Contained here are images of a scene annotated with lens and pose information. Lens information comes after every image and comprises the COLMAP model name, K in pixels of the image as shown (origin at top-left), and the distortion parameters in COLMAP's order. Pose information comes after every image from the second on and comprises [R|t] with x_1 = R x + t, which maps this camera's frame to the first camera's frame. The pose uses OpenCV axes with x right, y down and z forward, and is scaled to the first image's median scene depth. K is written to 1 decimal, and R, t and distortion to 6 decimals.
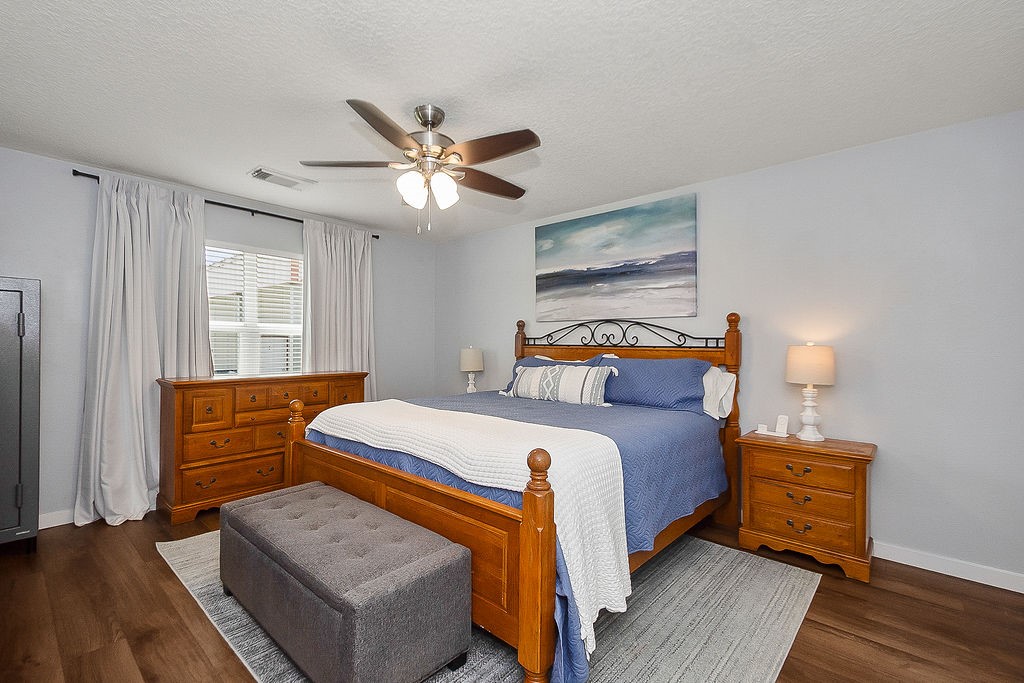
lens RADIAL K [[457.2, 0, 507.7], [0, 457.2, 341.8], [0, 0, 1]] dist [0.029566, -0.011061]
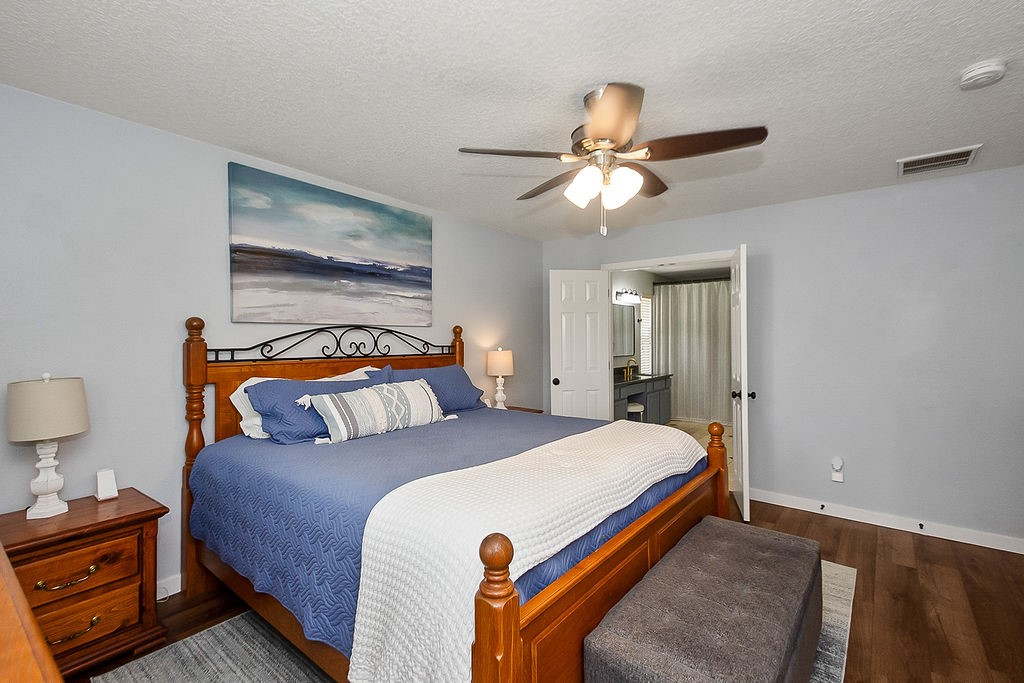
lens RADIAL K [[457.2, 0, 521.4], [0, 457.2, 332.6], [0, 0, 1]] dist [0.029566, -0.011061]
pose [[-0.068682, 0.005832, 0.997622, -0.646656], [-0.001784, 0.999981, -0.005969, -0.031181], [-0.997637, -0.002189, -0.068670, 0.767448]]
